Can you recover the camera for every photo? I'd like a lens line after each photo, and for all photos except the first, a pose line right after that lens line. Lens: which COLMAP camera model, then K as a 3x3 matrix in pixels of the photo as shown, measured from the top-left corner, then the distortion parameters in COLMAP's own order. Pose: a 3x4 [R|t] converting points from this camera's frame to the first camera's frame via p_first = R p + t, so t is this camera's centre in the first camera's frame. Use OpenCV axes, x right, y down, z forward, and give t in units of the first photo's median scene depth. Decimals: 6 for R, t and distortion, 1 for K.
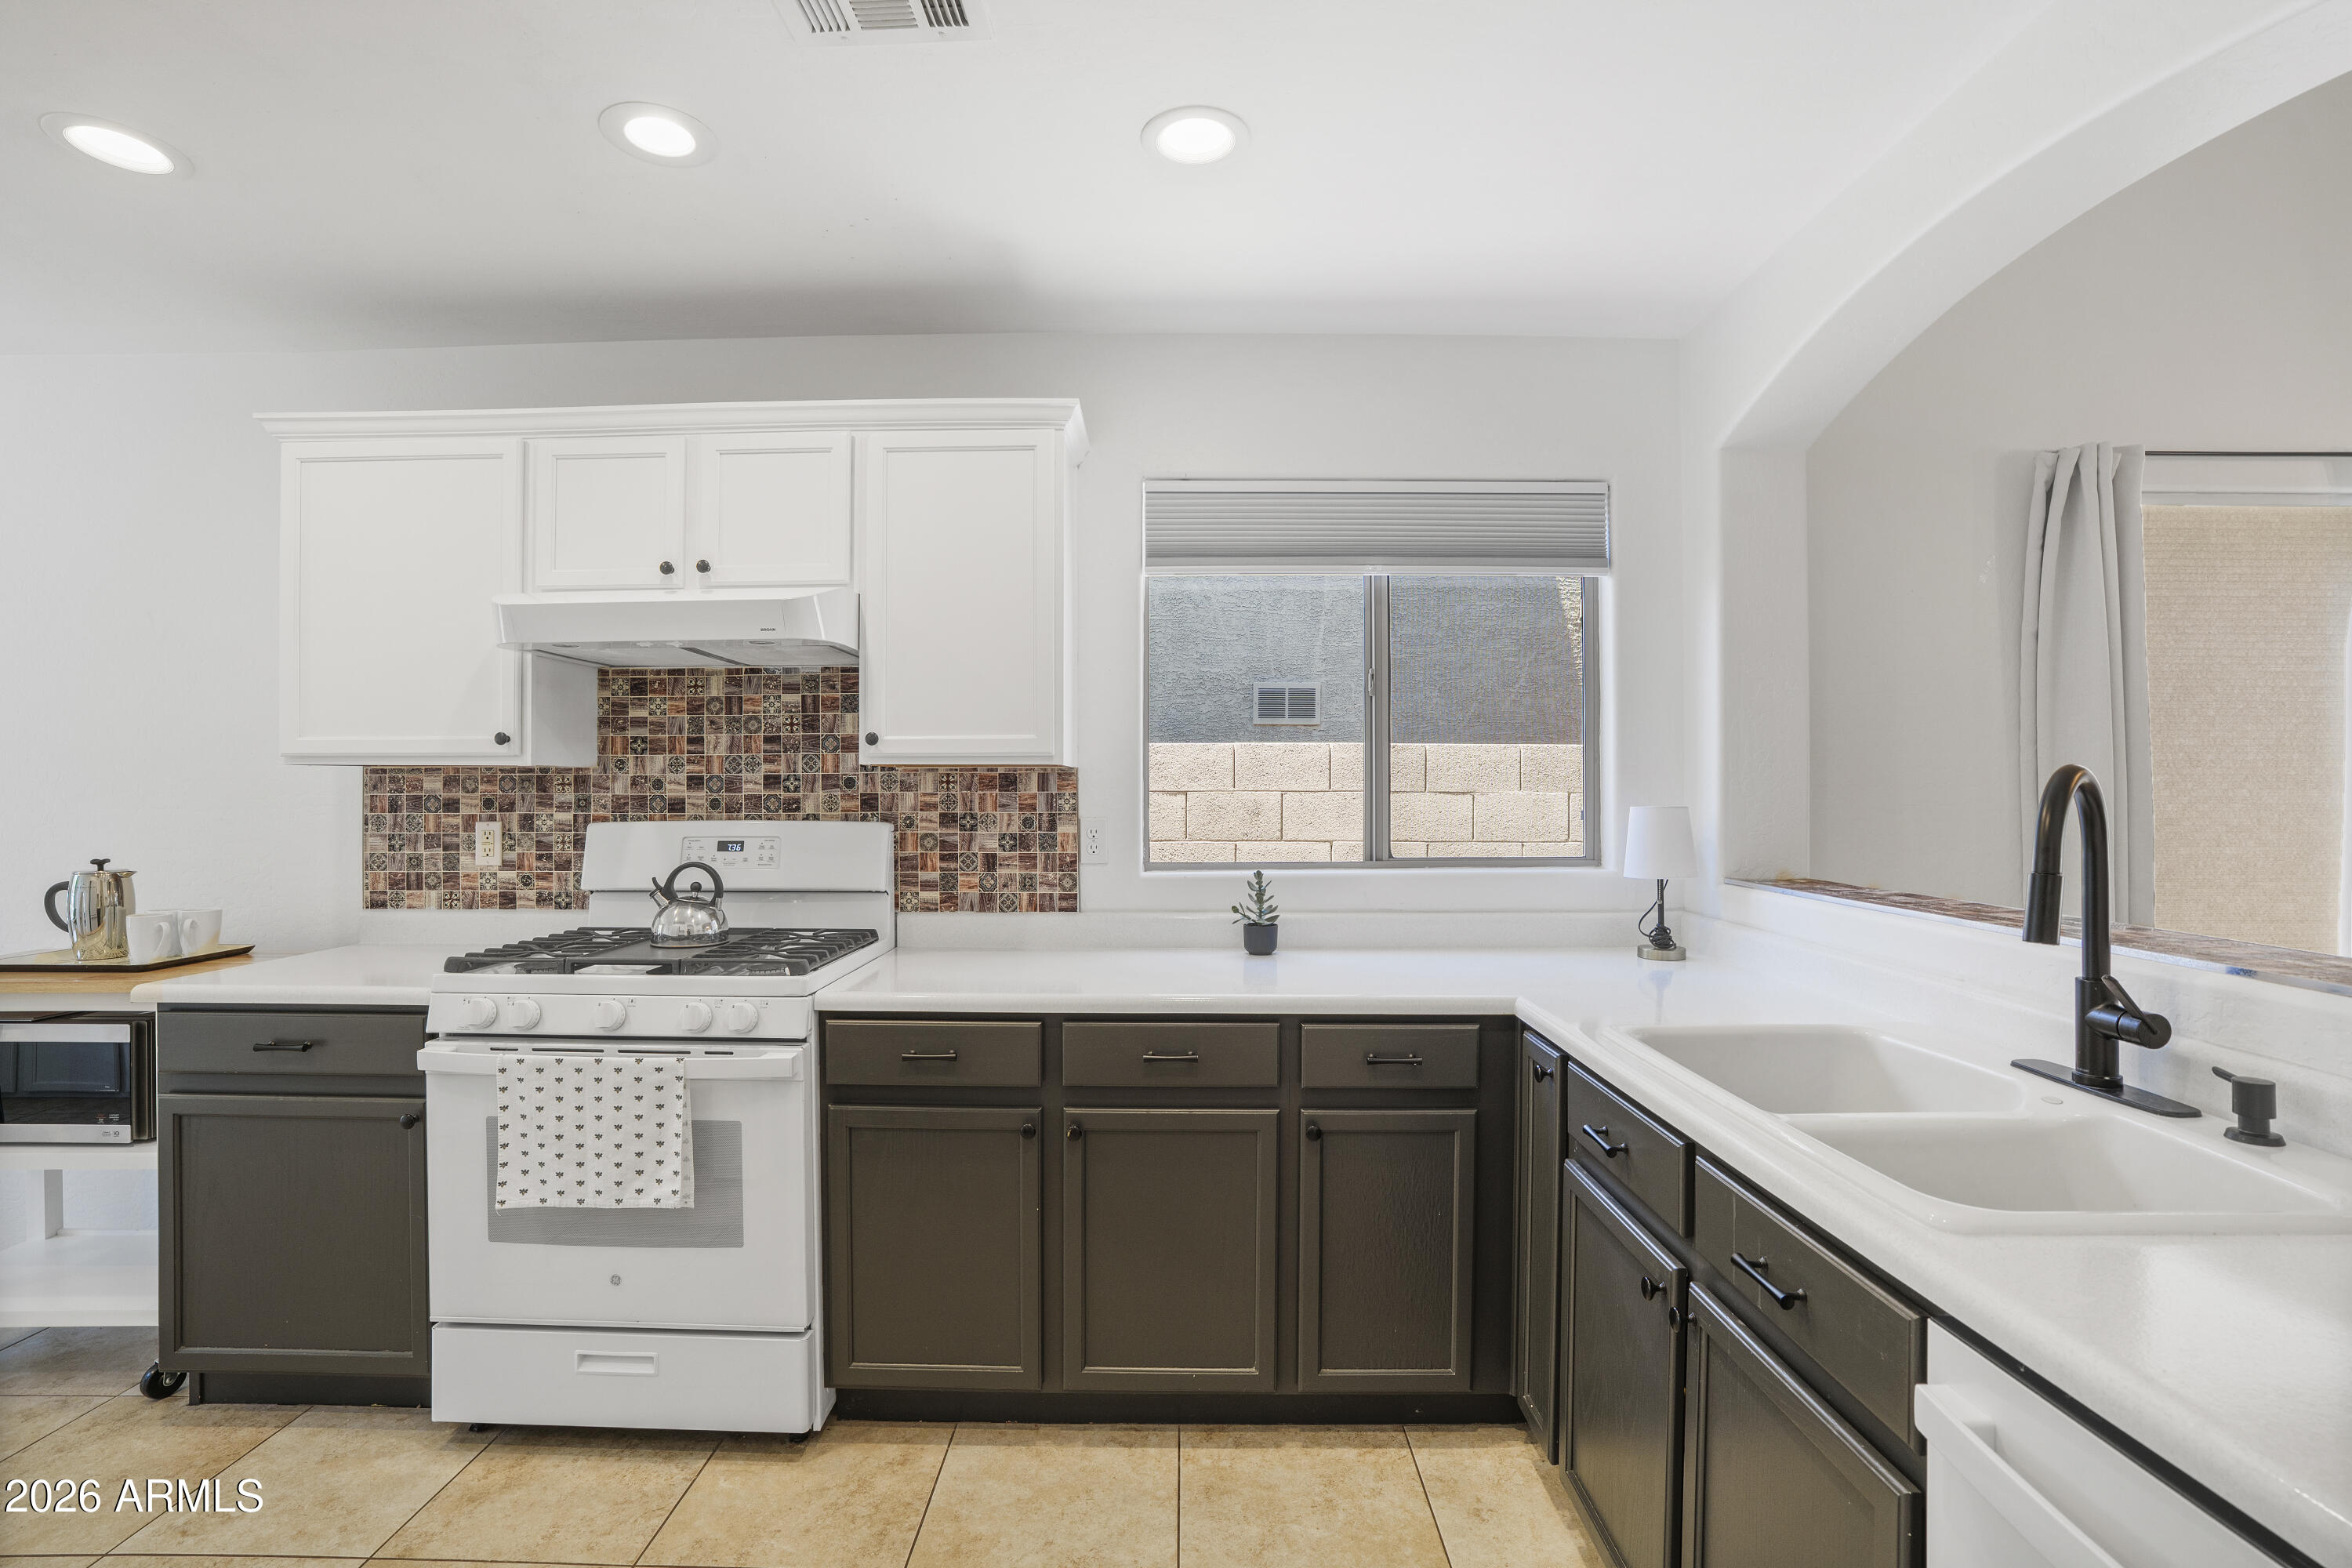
lens RADIAL K [[1091.5, 0, 1170.8], [0, 1091.5, 781.1], [0, 0, 1]] dist [-0.071559, 0.026347]
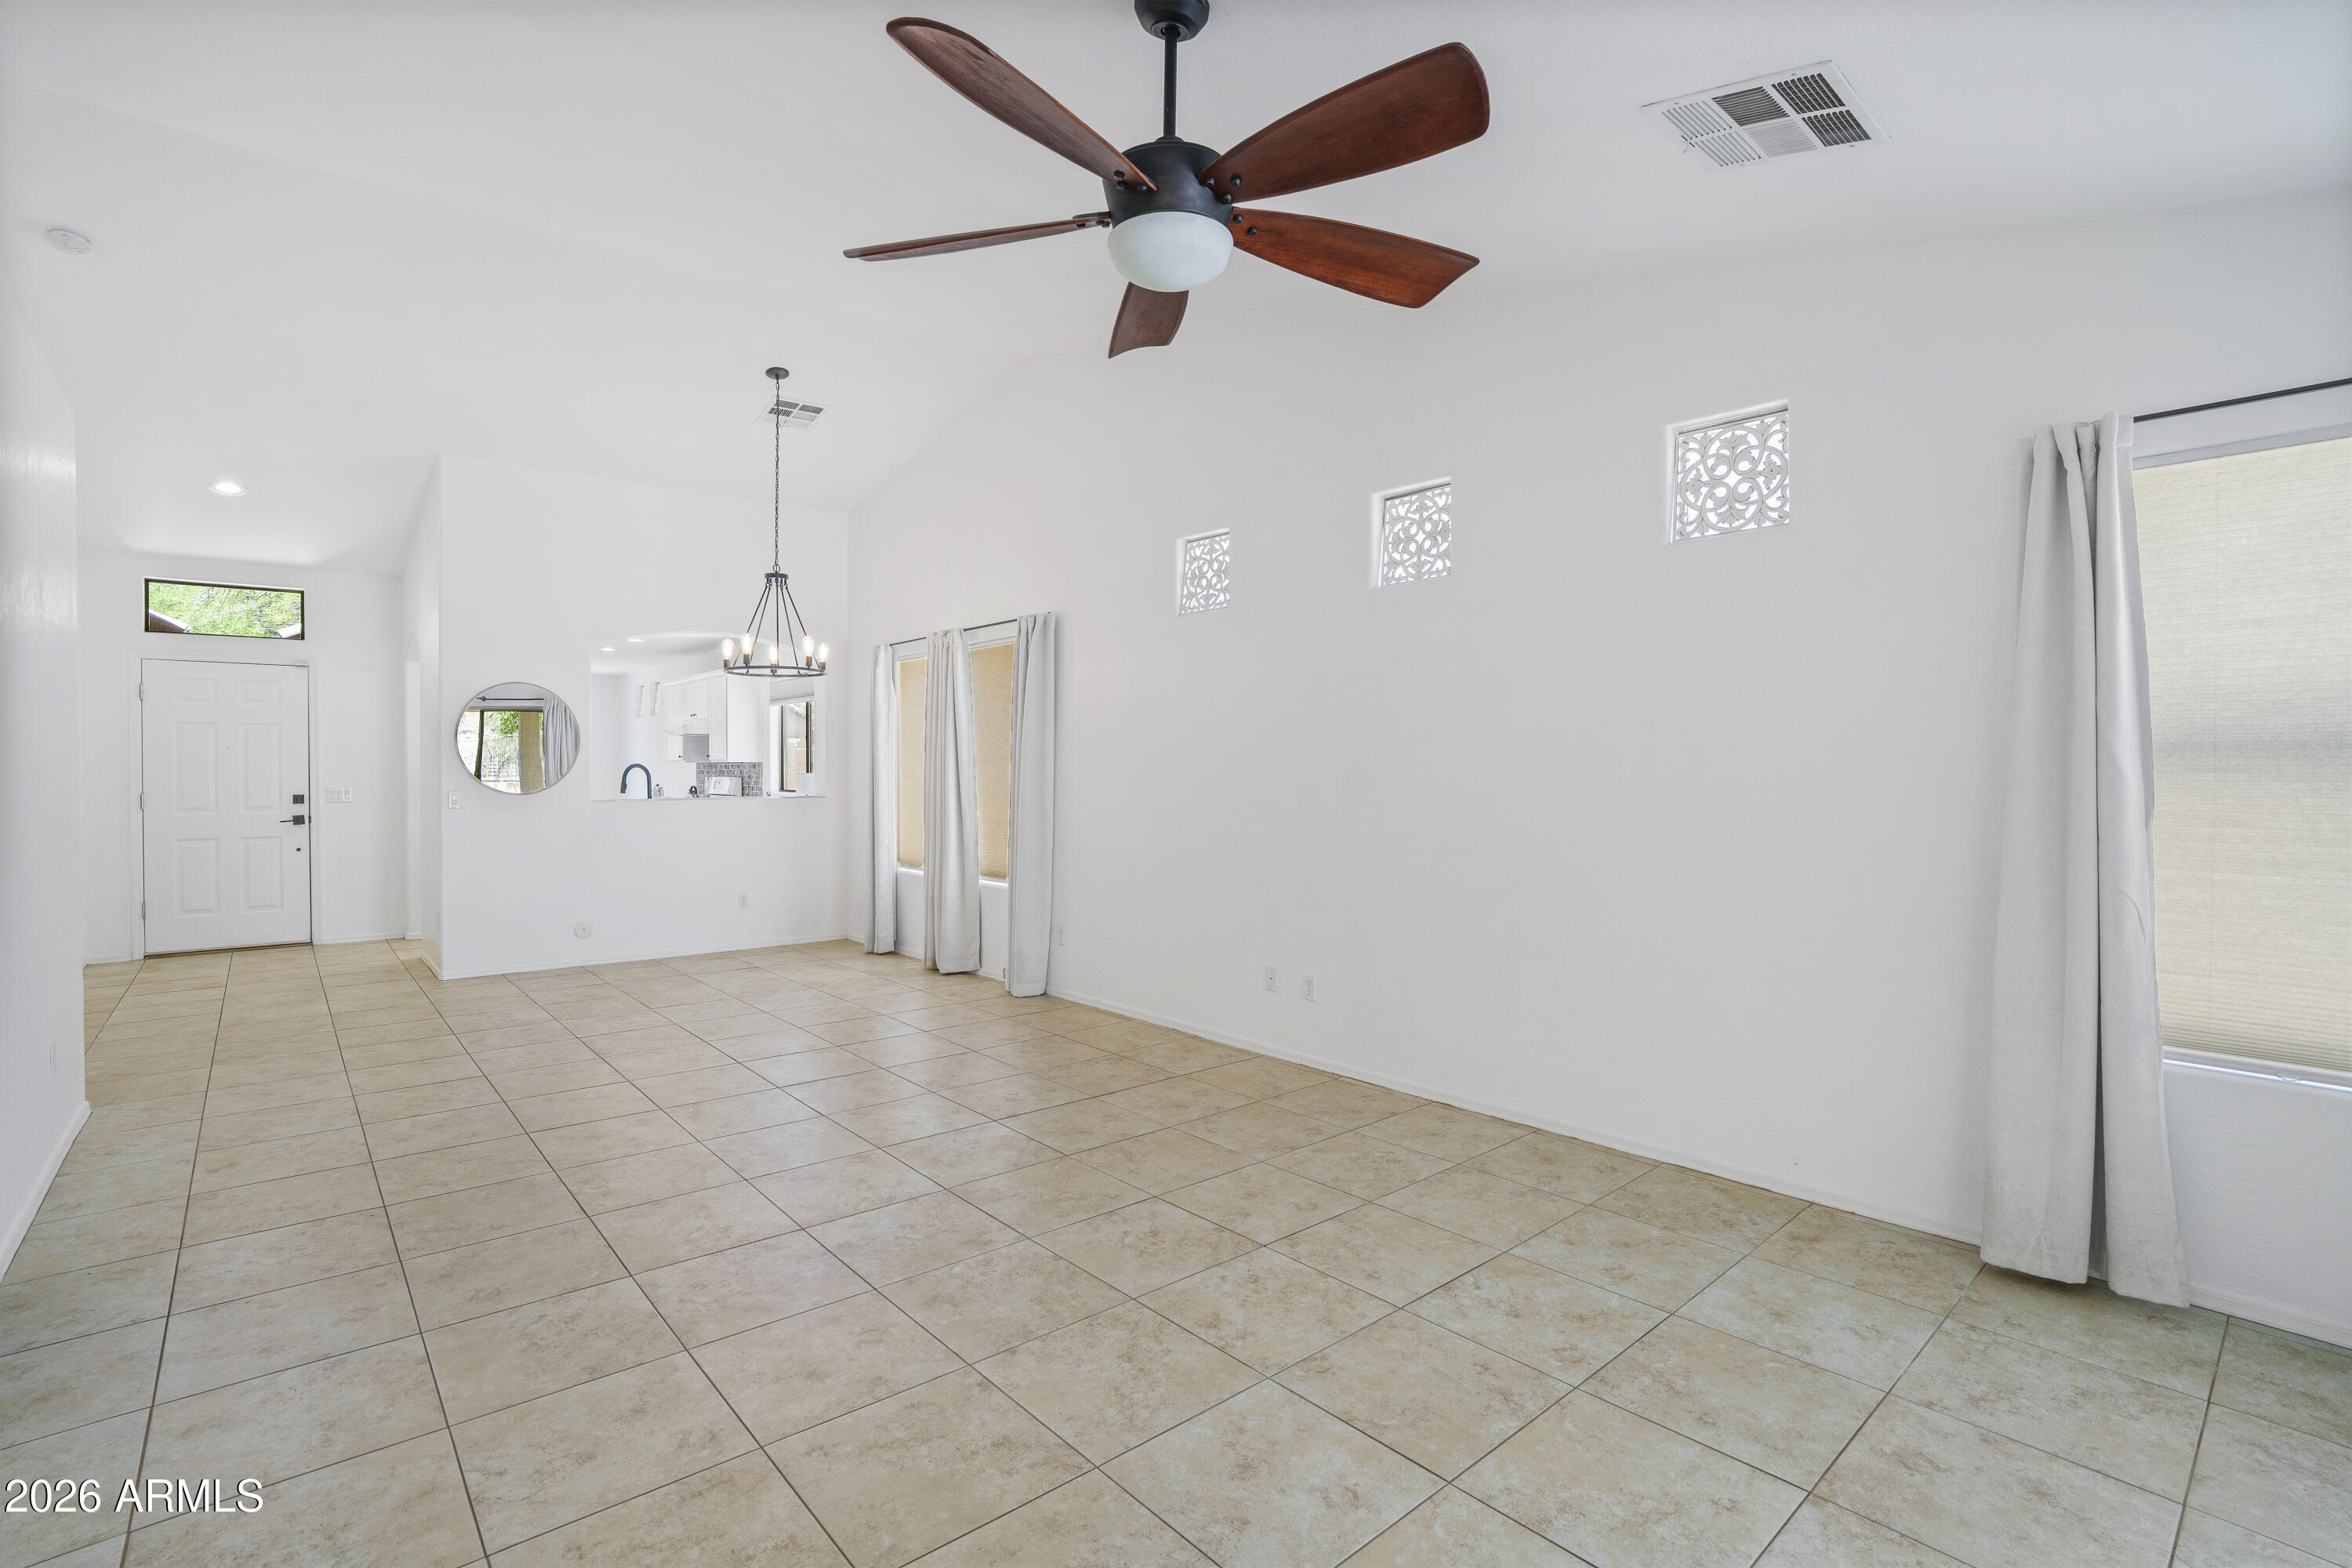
lens RADIAL K [[1091.5, 0, 1170.8], [0, 1091.5, 781.1], [0, 0, 1]] dist [-0.071559, 0.026347]
pose [[0.662824, 0.008453, -0.748728, 3.378086], [0.002942, 0.999899, 0.013893, 0.005112], [0.748769, -0.011411, 0.662732, -0.318709]]
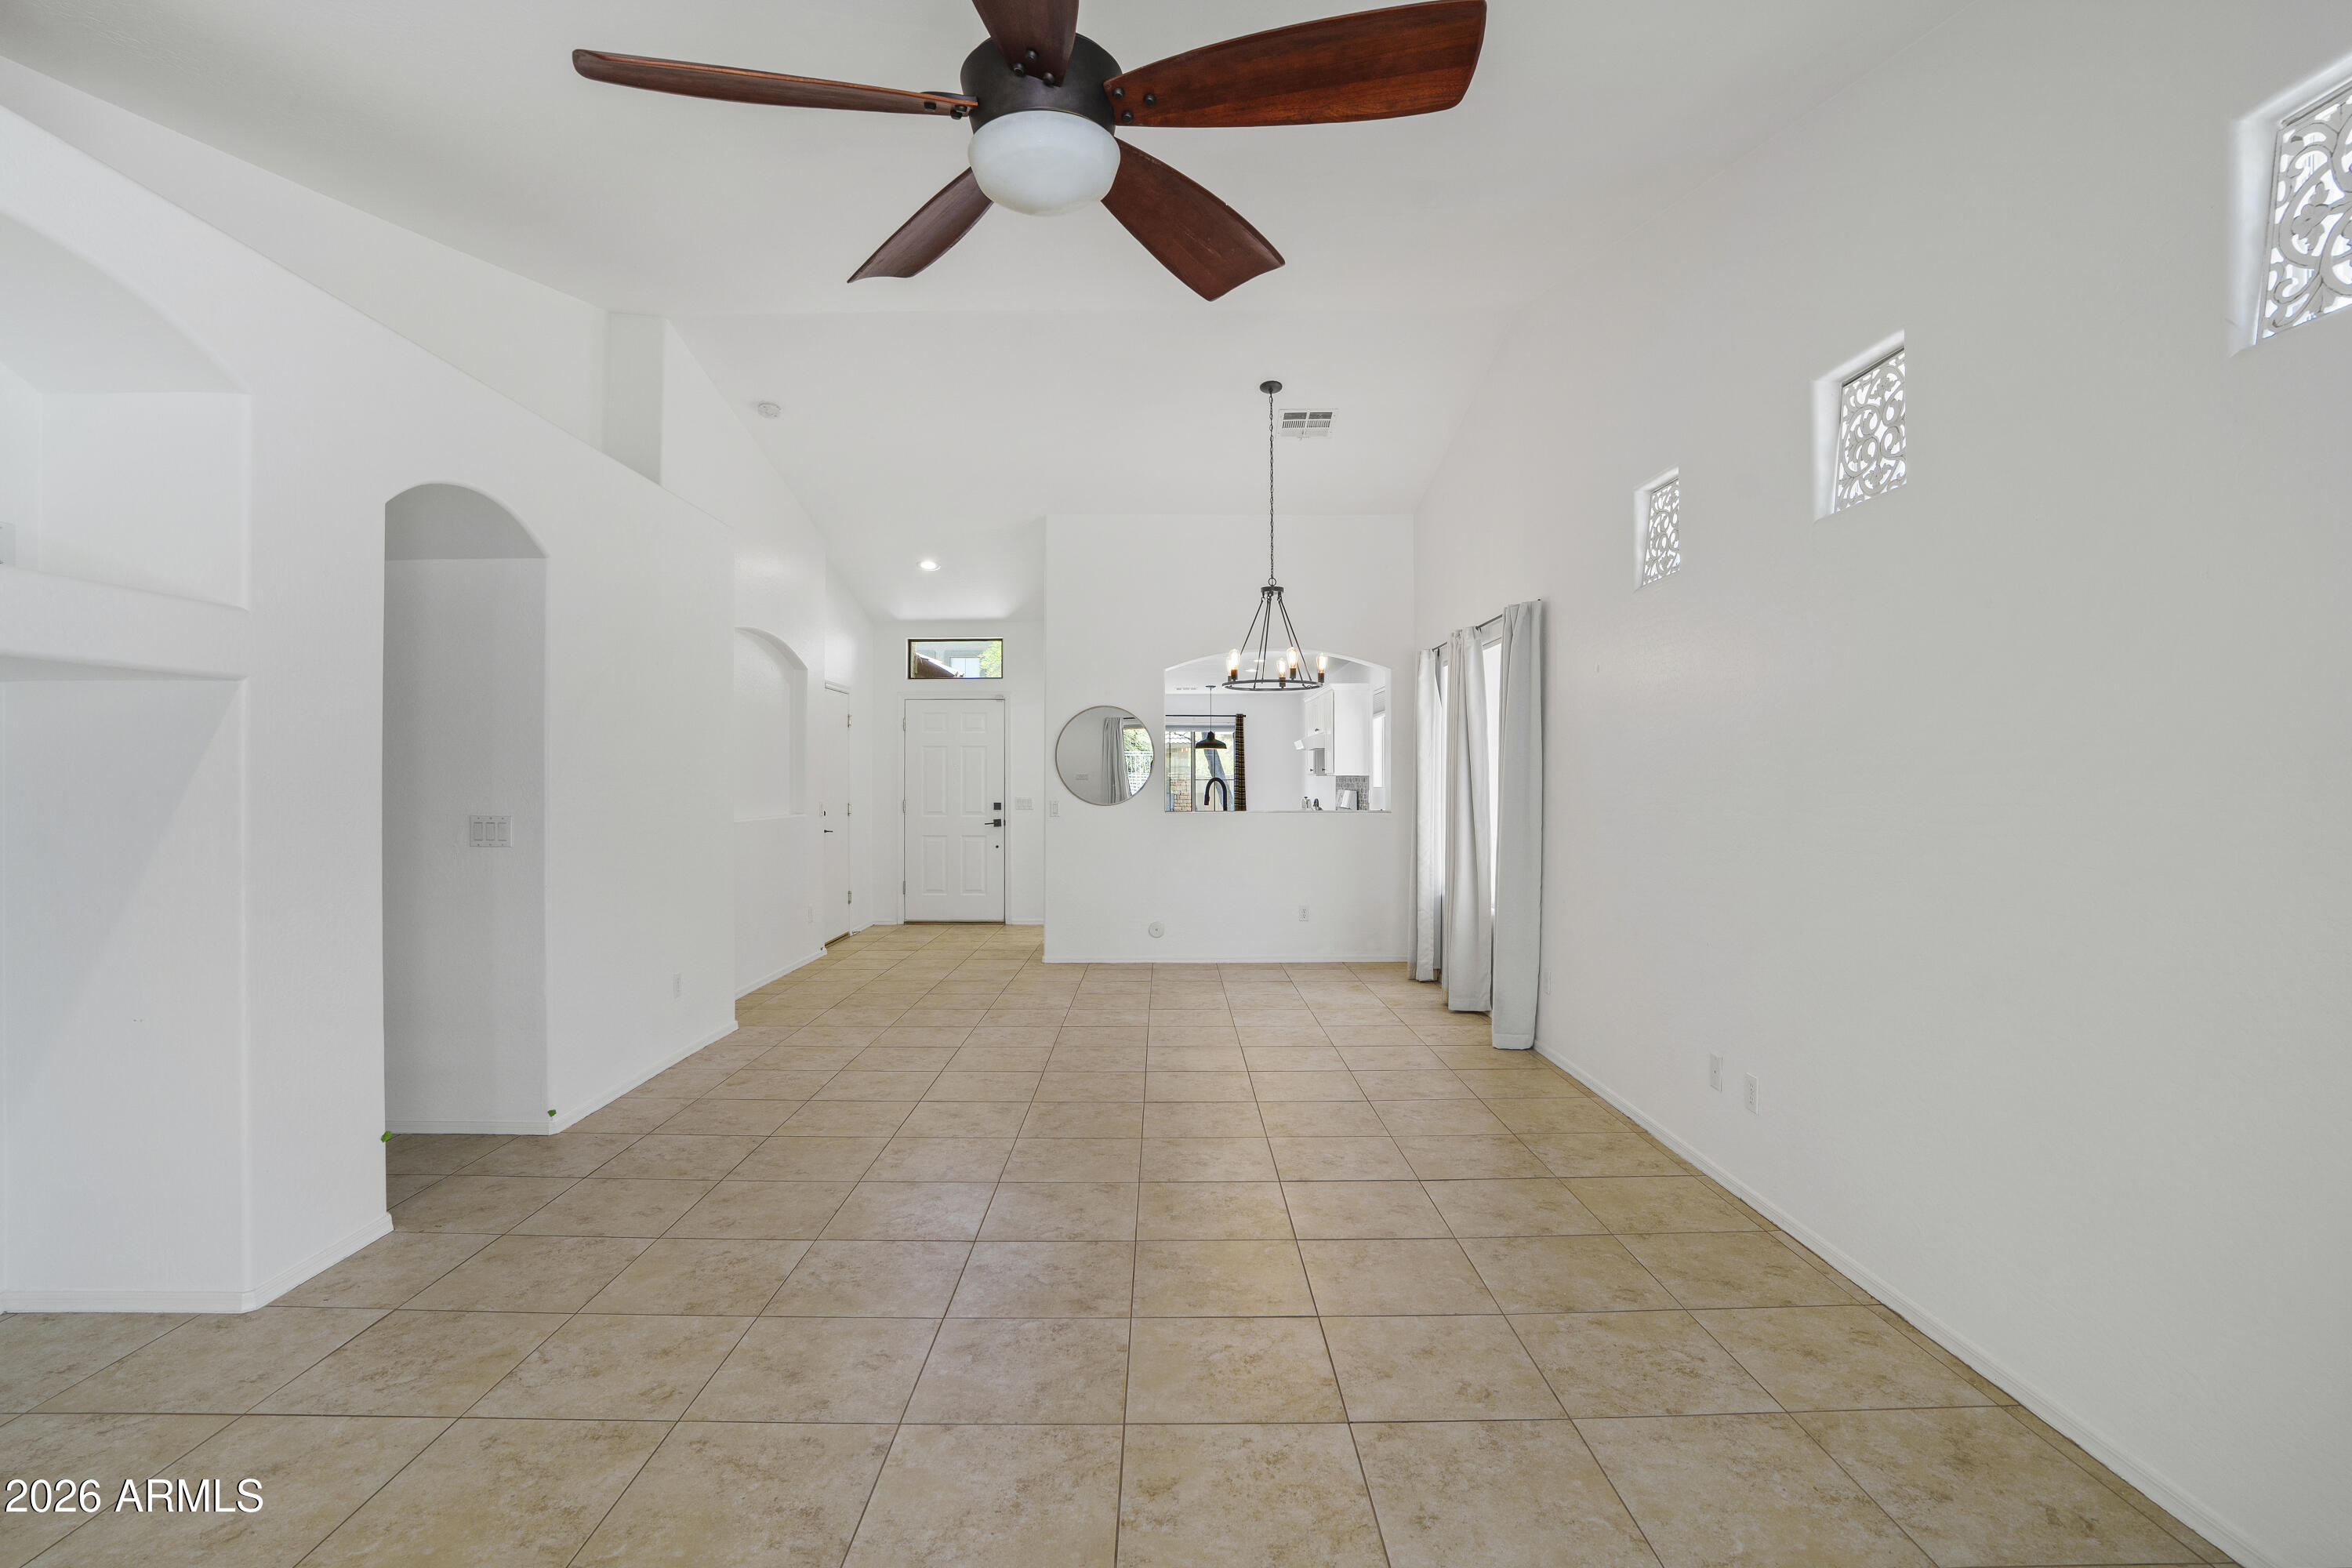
lens RADIAL K [[1118.1, 0, 1168.6], [0, 1118.1, 779.3], [0, 0, 1]] dist [-0.072435, 0.028981]
pose [[0.015539, -0.001282, -0.999878, 3.454261], [0.003762, 0.999992, -0.001224, 0.002563], [0.999872, -0.003742, 0.015544, 0.302268]]
